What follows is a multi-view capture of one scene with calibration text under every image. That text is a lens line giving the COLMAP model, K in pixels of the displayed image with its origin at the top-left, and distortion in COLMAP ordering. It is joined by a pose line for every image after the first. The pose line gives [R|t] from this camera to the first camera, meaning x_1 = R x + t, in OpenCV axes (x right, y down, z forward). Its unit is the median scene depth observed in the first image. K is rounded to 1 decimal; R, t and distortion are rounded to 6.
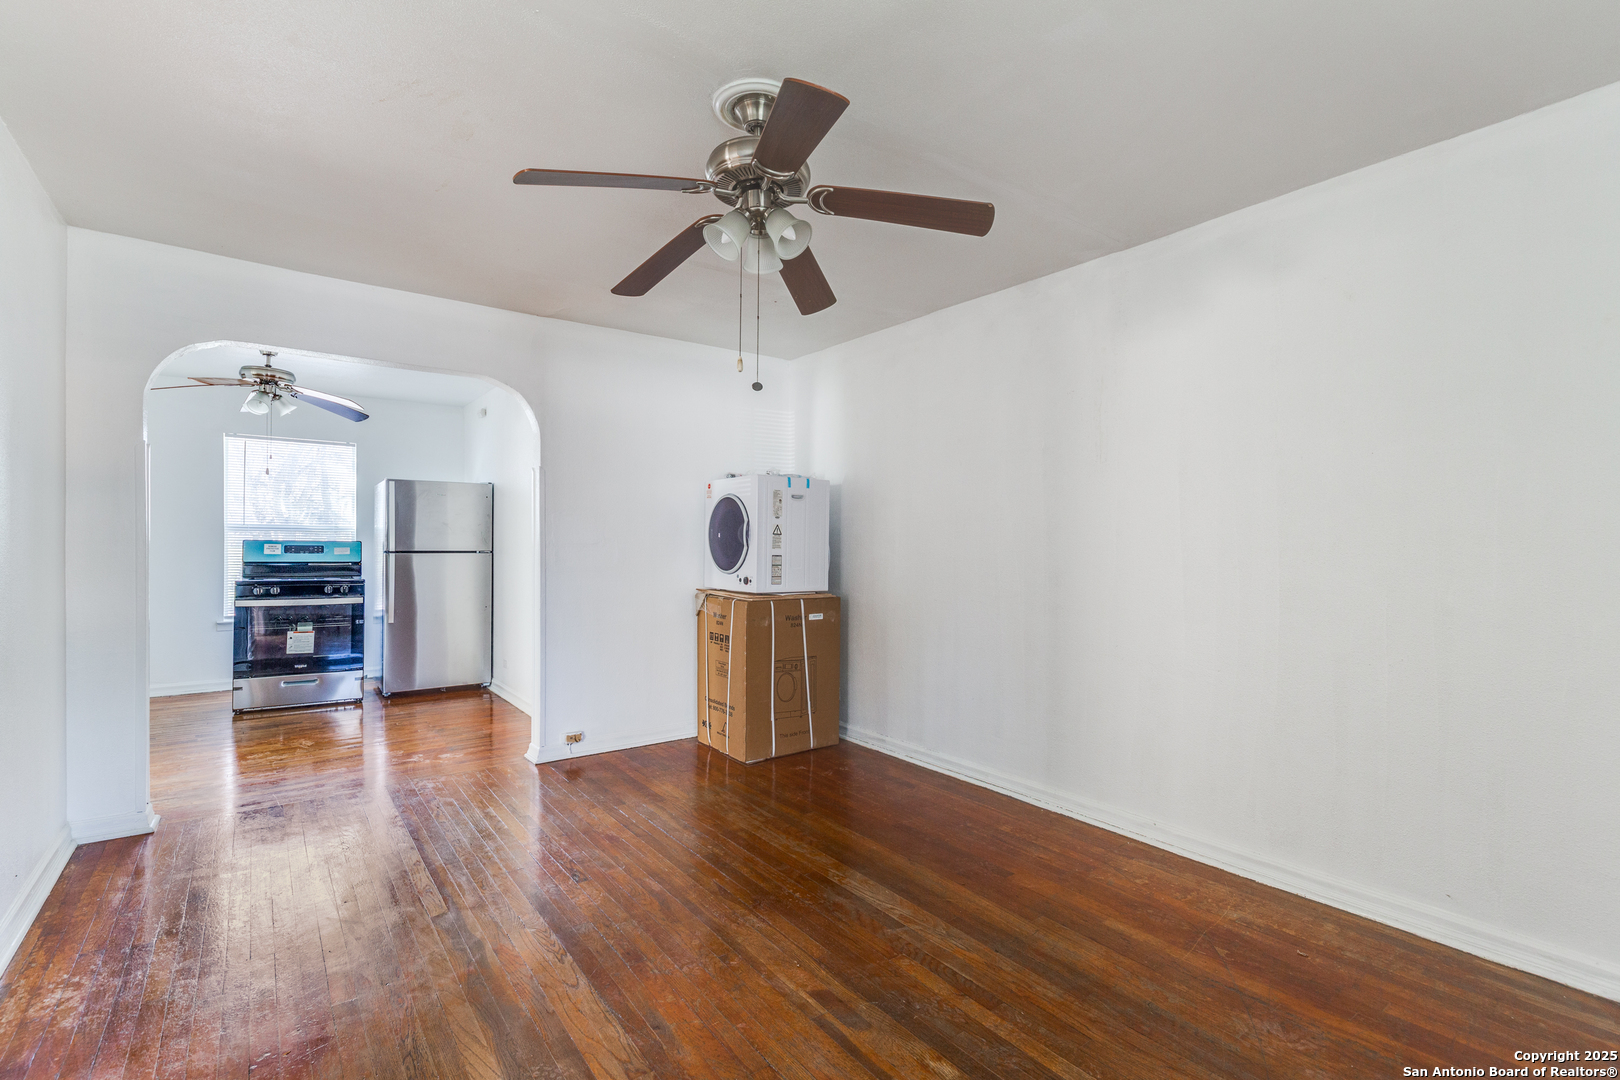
lens RADIAL K [[730.6, 0, 810.0], [0, 730.6, 540.0], [0, 0, 1]] dist [0.001941, -0.000925]
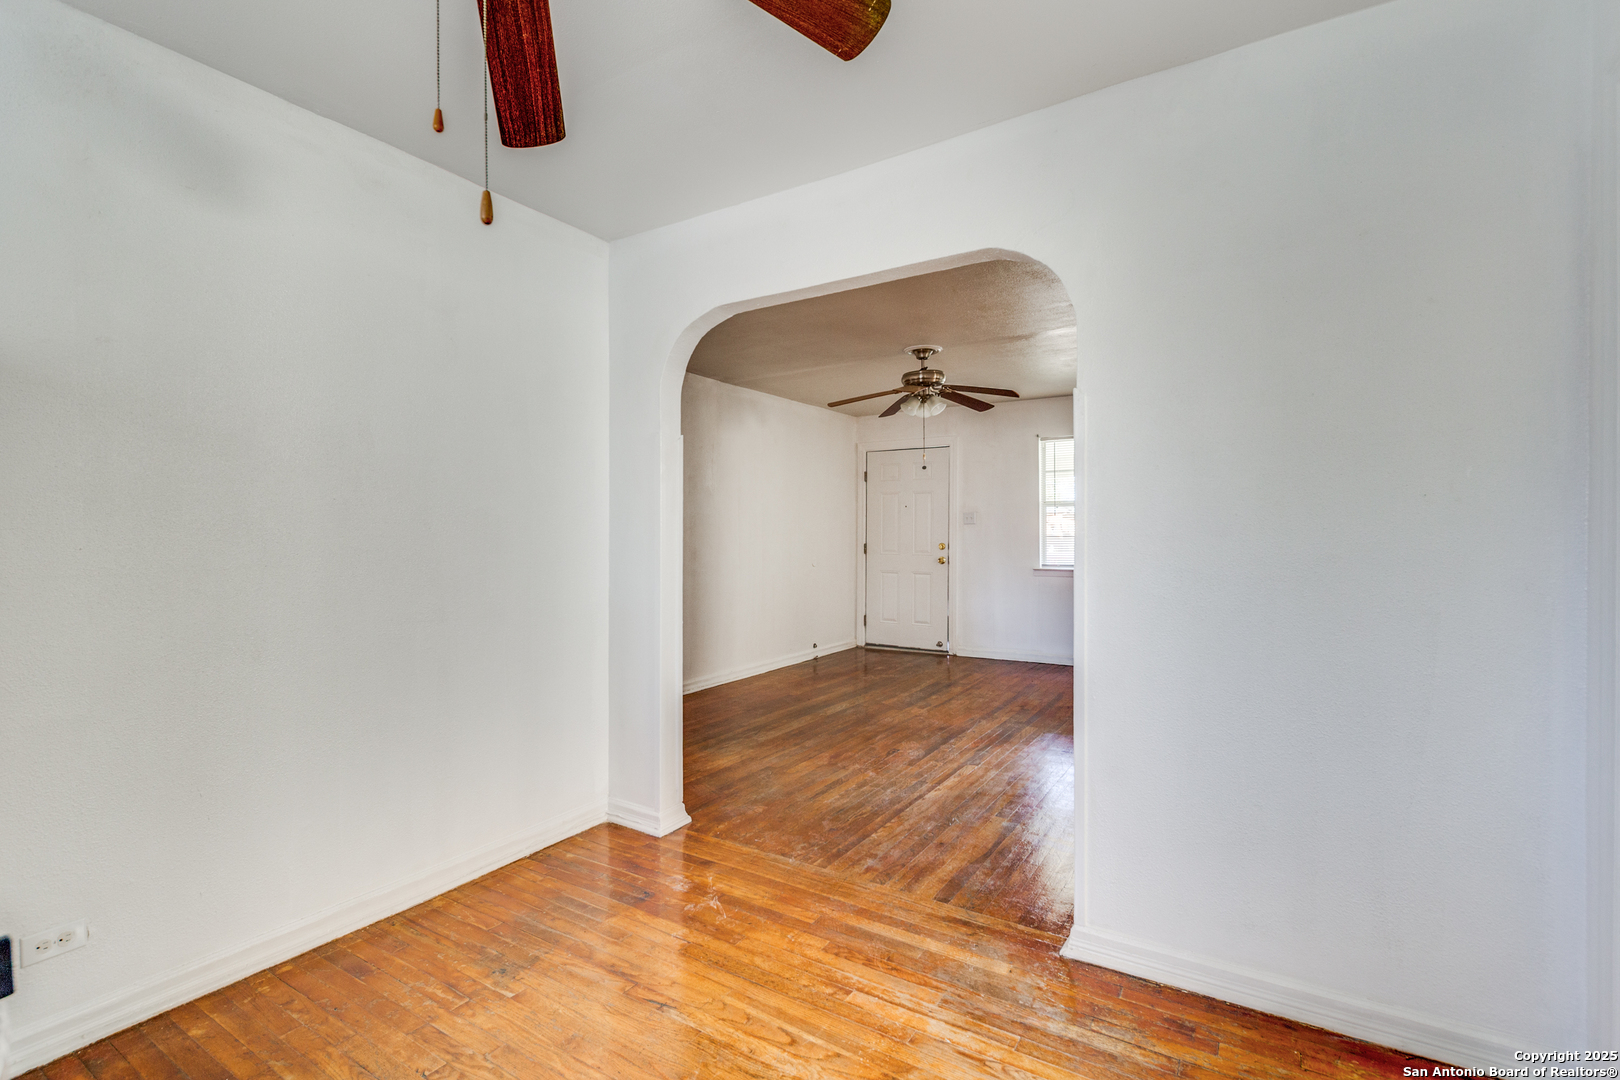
lens RADIAL K [[746.4, 0, 788.2], [0, 746.4, 535.2], [0, 0, 1]] dist [-0.003051, -0.000573]
pose [[-0.342055, -0.004344, 0.939670, -1.425623], [-0.000573, 0.999990, 0.004415, -0.000122], [-0.939680, 0.000972, -0.342054, 1.451031]]
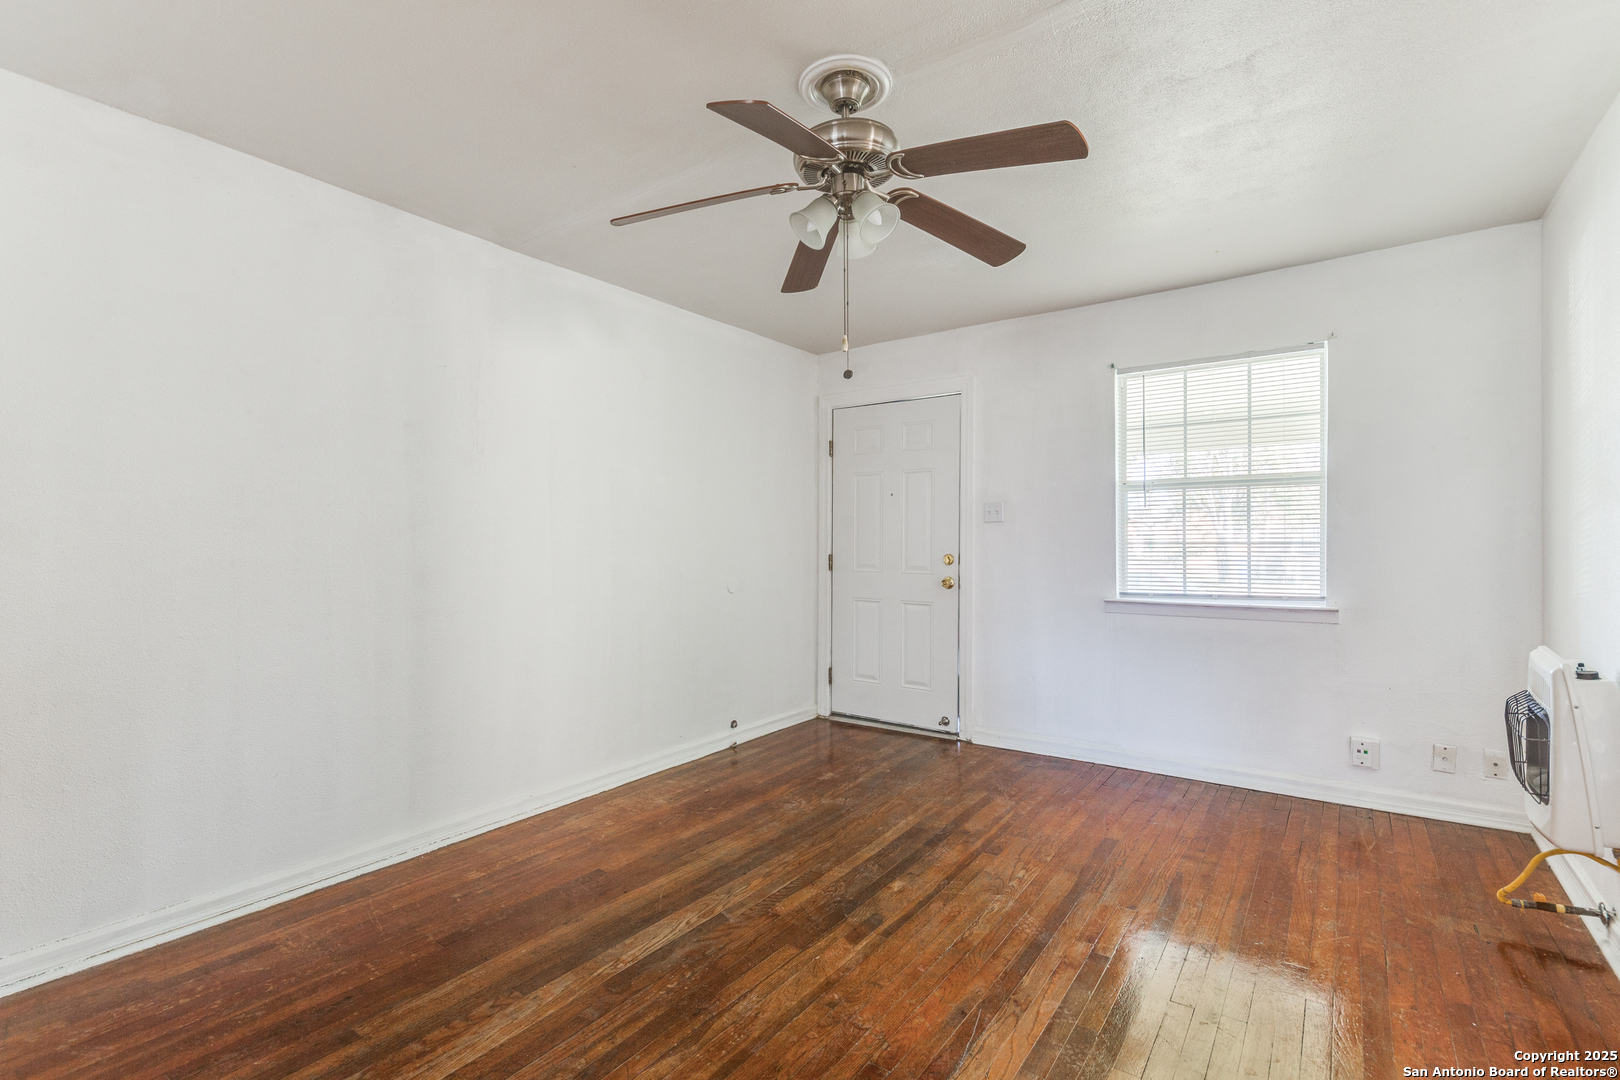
lens RADIAL K [[730.6, 0, 810.0], [0, 730.6, 540.0], [0, 0, 1]] dist [0.001941, -0.000925]
pose [[-0.298091, -0.002084, 0.954535, -0.636930], [-0.001532, 0.999997, 0.001704, 0.005812], [-0.954536, -0.000955, -0.298094, 0.862545]]
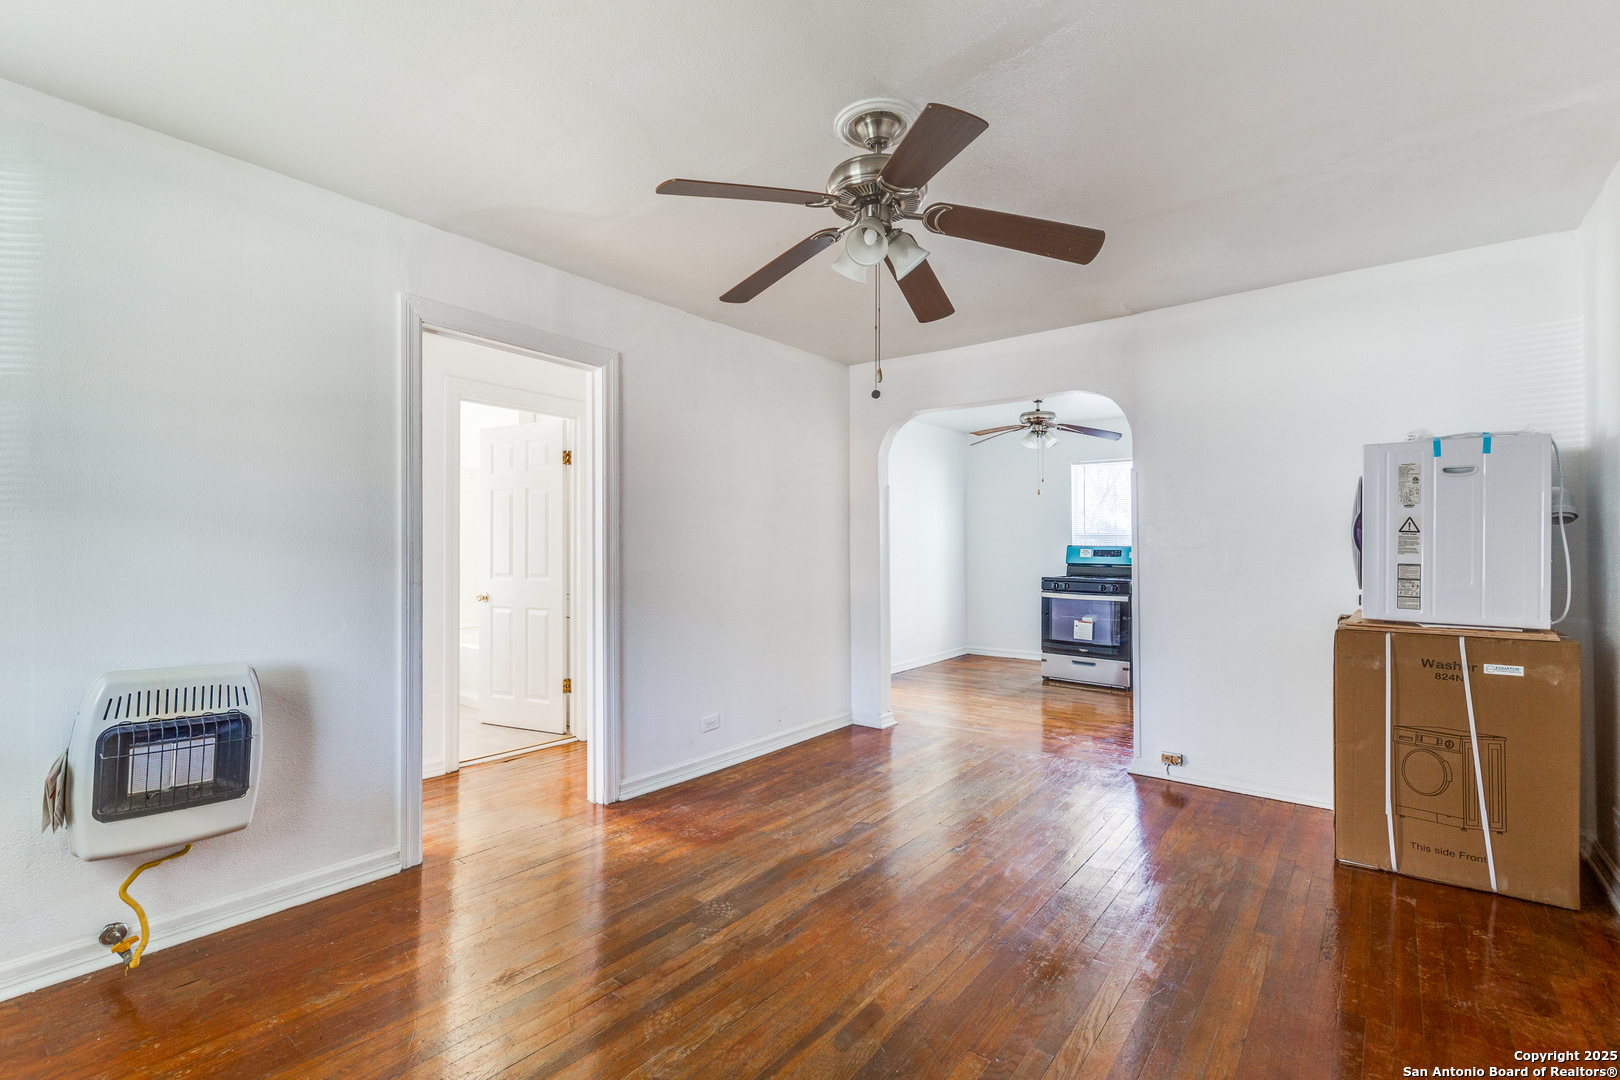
lens RADIAL K [[735.0, 0, 811.1], [0, 735.0, 543.7], [0, 0, 1]] dist [0.000825, -0.000146]
pose [[0.255363, -0.009660, -0.966797, 0.584013], [0.007859, 0.999938, -0.007915, 0.004767], [0.966813, -0.005577, 0.255423, 0.415010]]
